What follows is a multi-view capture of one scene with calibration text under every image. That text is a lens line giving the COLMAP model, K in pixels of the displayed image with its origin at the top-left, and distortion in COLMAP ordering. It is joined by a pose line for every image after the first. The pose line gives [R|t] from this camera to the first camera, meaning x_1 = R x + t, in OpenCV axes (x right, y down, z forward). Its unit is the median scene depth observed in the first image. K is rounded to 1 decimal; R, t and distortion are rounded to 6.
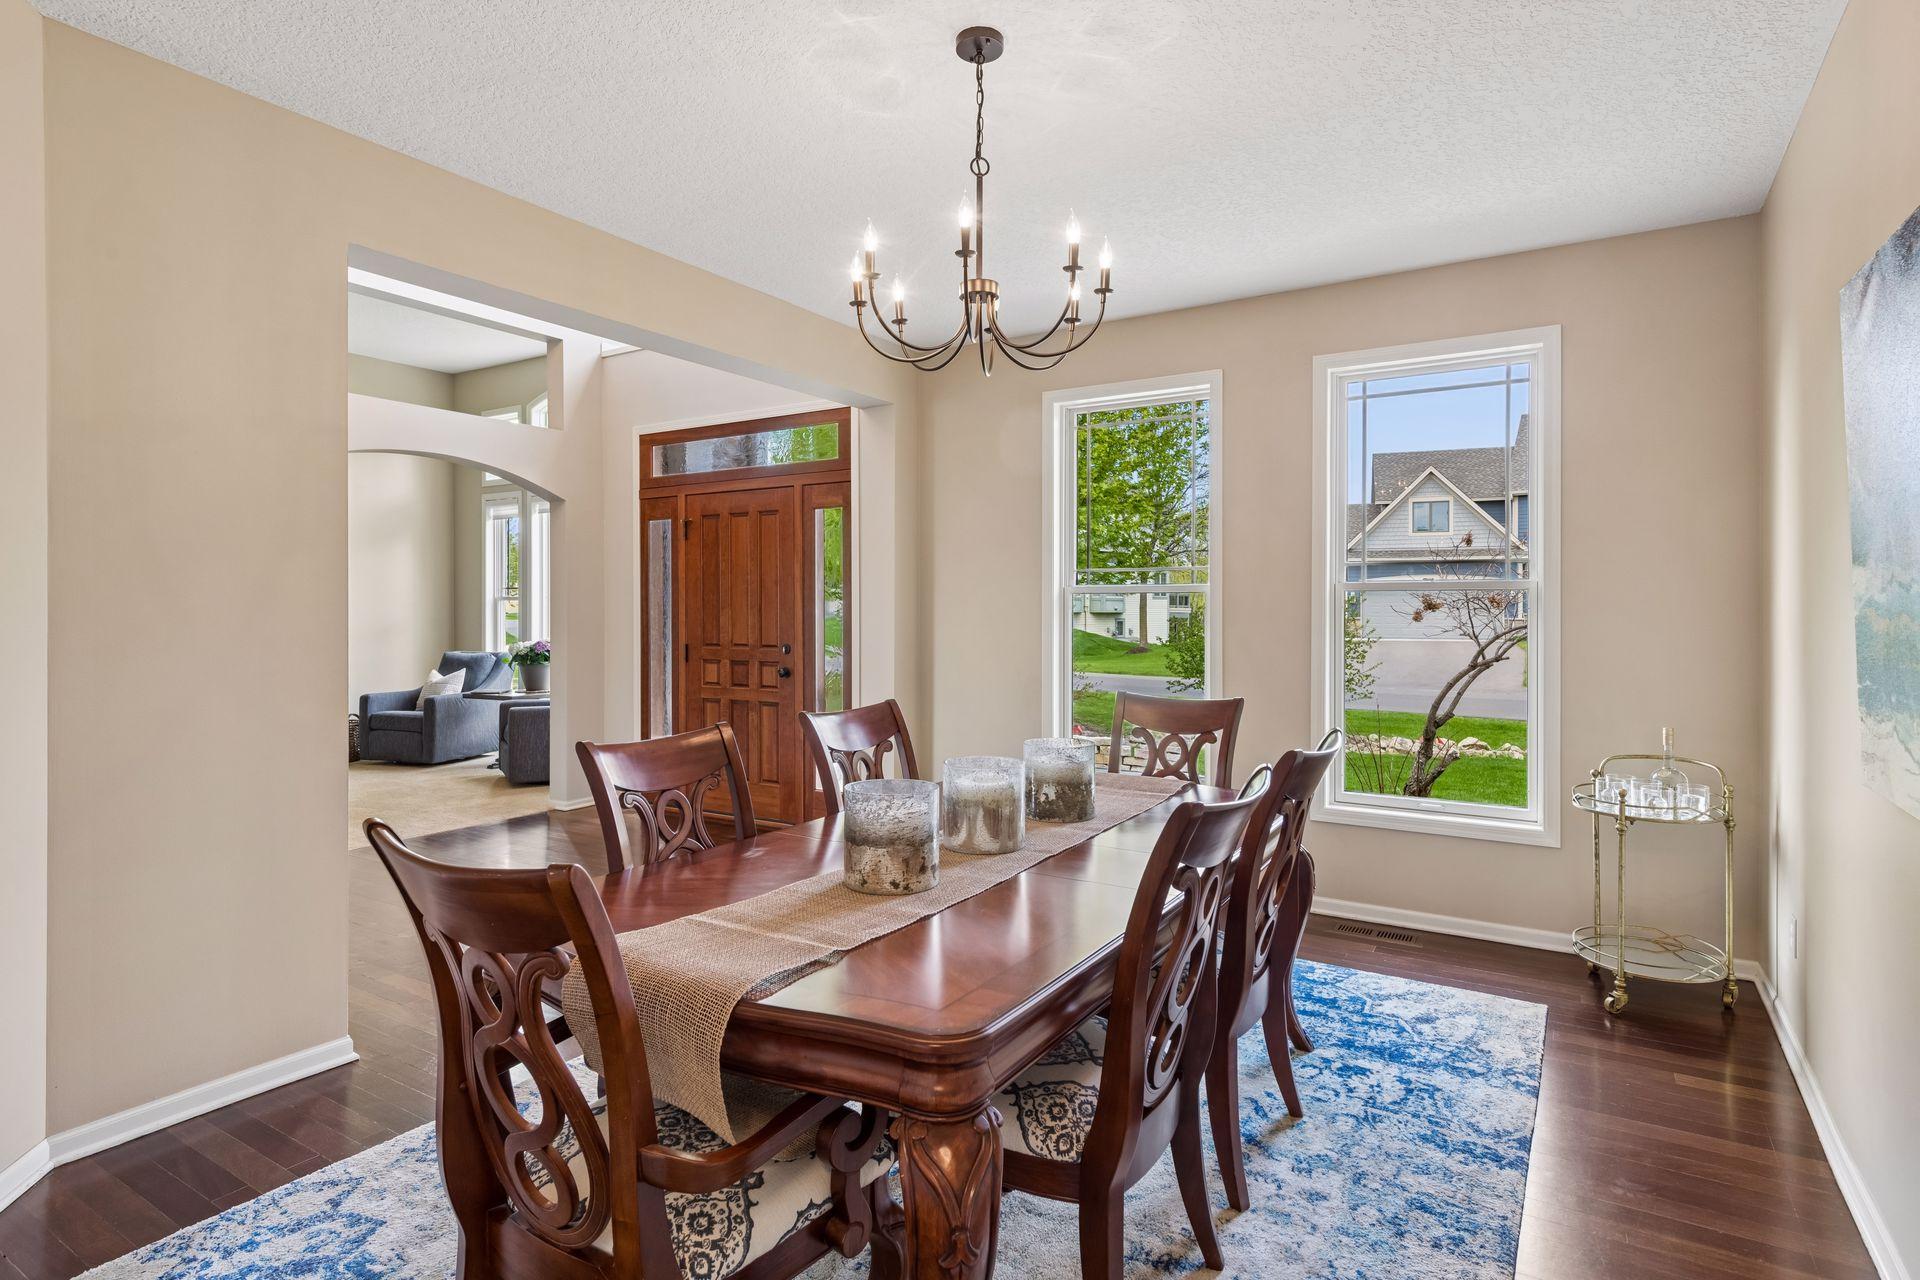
lens RADIAL K [[972.5, 0, 958.0], [0, 972.5, 627.6], [0, 0, 1]] dist [0.016649, -0.000240]
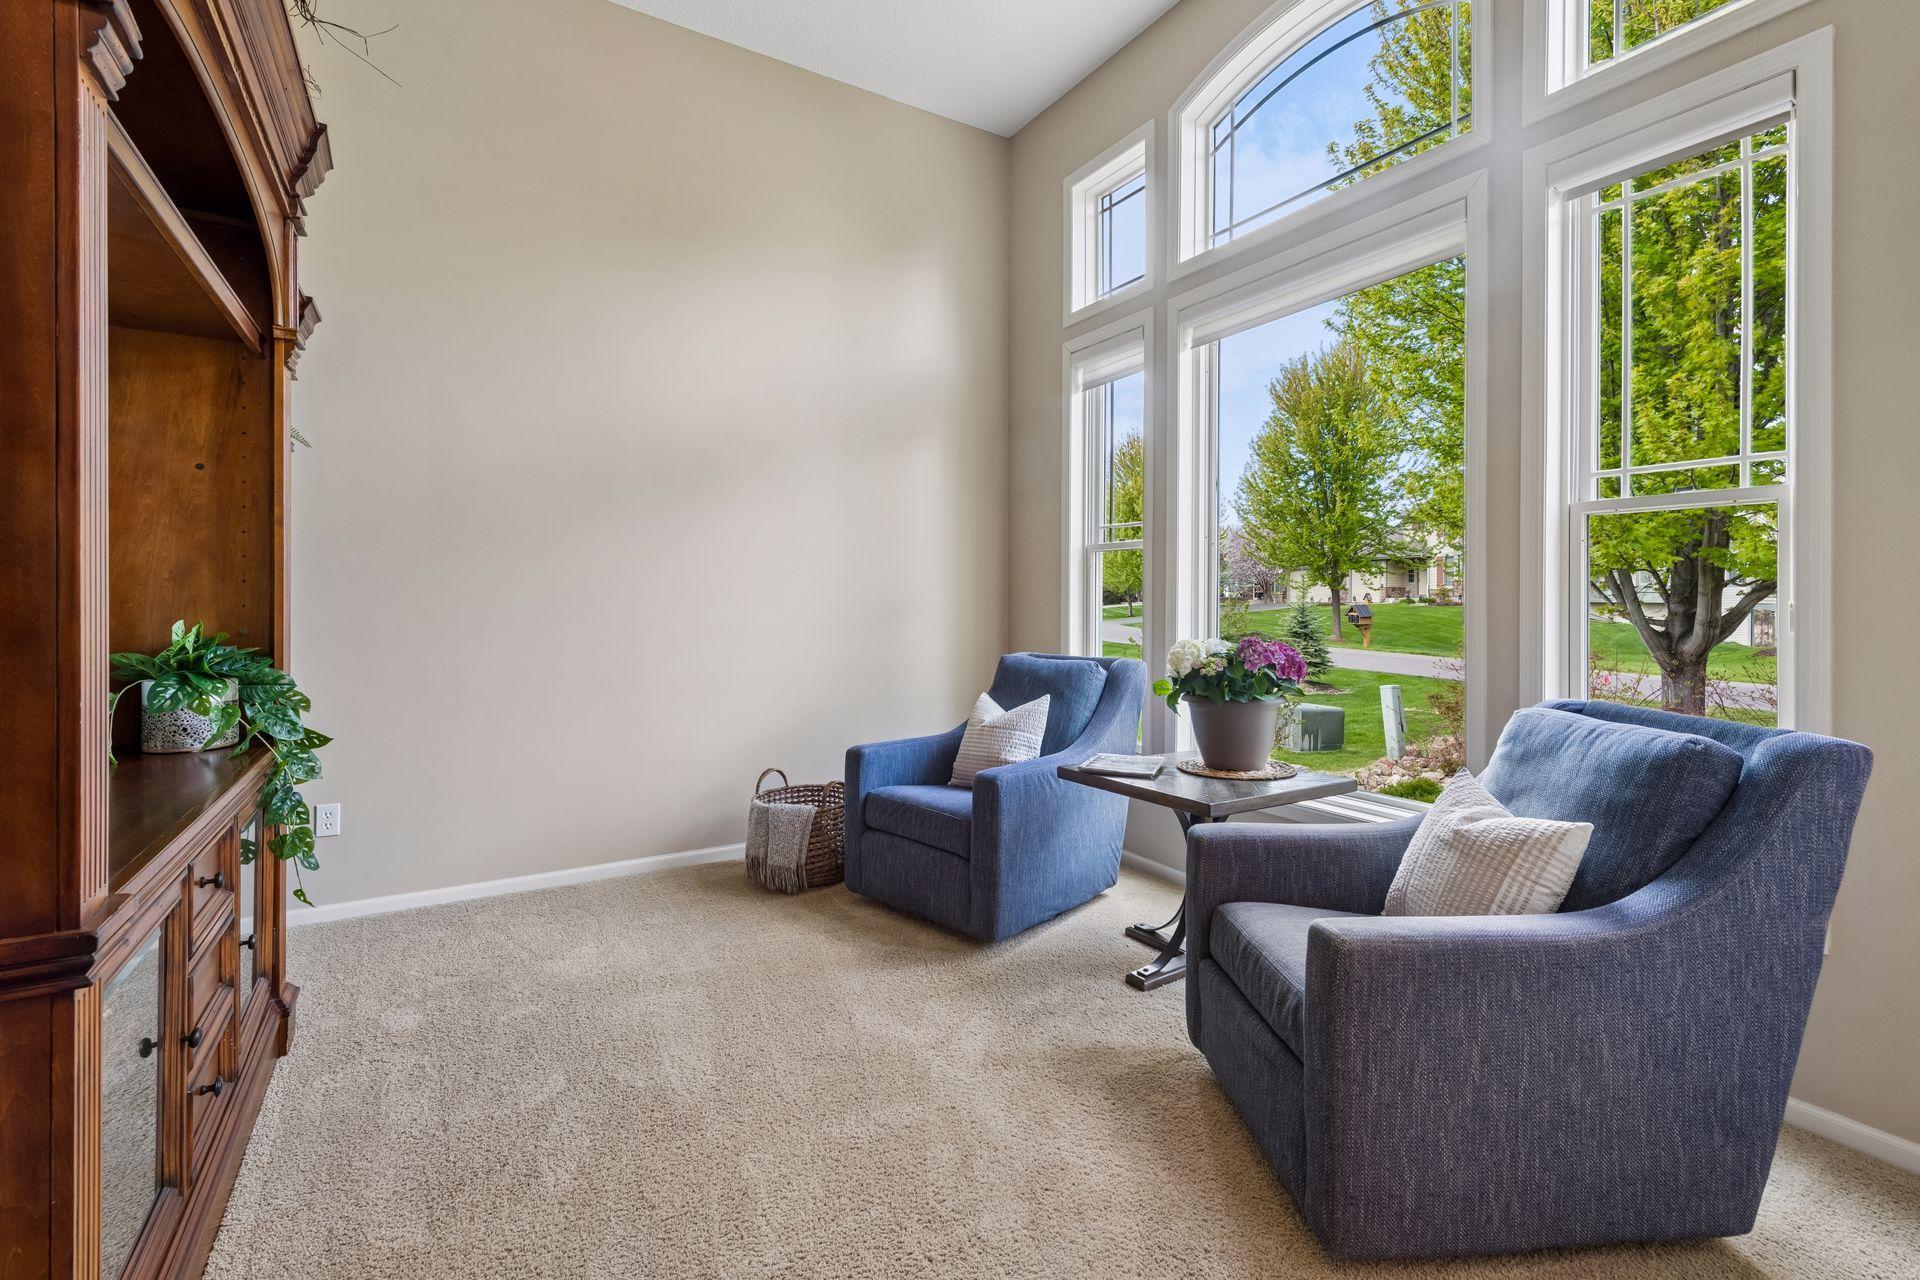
lens RADIAL K [[824.1, 0, 959.6], [0, 824.1, 630.3], [0, 0, 1]] dist [-0.000828, -0.000301]
pose [[0.897341, 0.020332, -0.440870, -0.379774], [-0.013867, 0.999744, 0.017880, 0.006608], [0.441121, -0.009931, 0.897393, 0.652740]]
